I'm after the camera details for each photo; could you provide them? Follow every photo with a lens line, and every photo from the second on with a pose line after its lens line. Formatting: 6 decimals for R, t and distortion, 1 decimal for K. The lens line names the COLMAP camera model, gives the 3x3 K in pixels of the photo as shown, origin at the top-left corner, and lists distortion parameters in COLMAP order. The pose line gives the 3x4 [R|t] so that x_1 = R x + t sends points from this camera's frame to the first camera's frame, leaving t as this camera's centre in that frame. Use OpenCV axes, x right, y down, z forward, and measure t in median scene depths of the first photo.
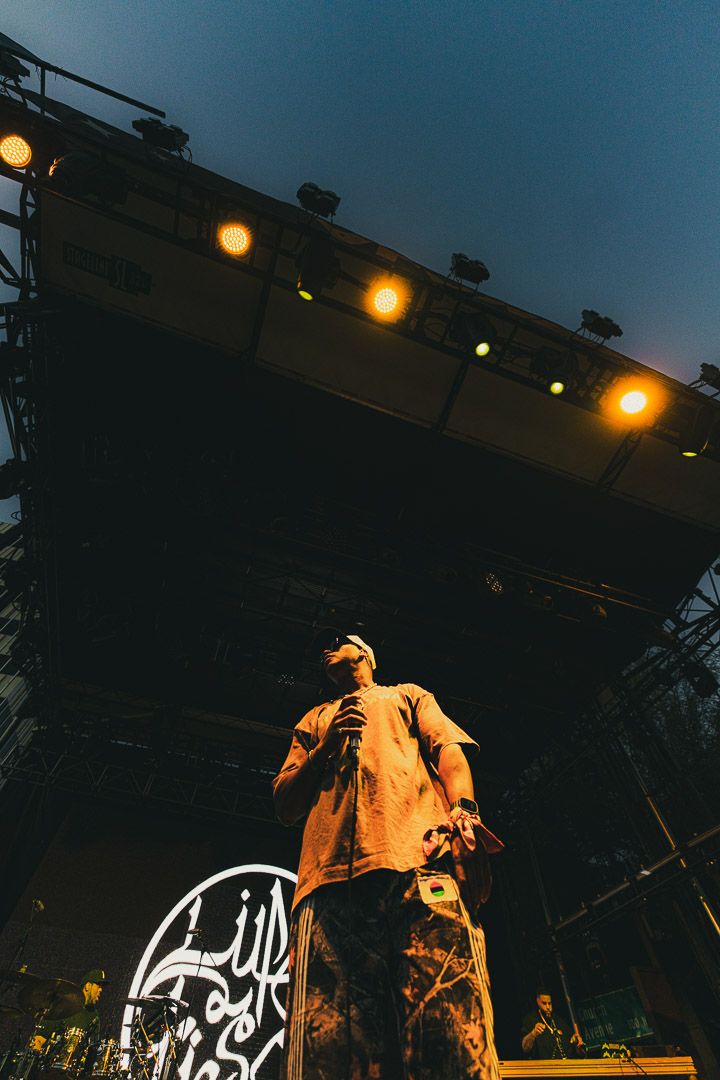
lens RADIAL K [[432.5, 0, 360.0], [0, 432.5, 540.0], [0, 0, 1]] dist [0.000637, -0.000019]
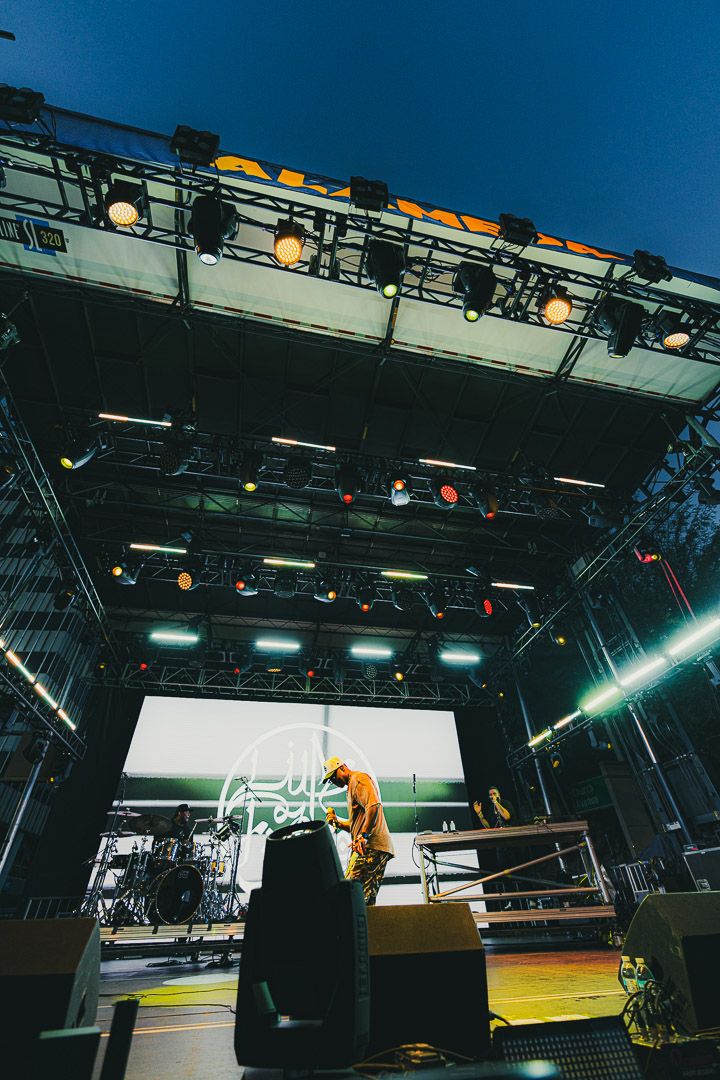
lens RADIAL K [[432.5, 0, 360.0], [0, 432.5, 540.0], [0, 0, 1]] dist [0.000637, -0.000019]
pose [[0.989679, -0.124248, -0.071400, 0.128447], [0.139197, 0.951907, 0.272942, -0.102768], [0.034054, -0.280063, 0.959377, -0.077451]]
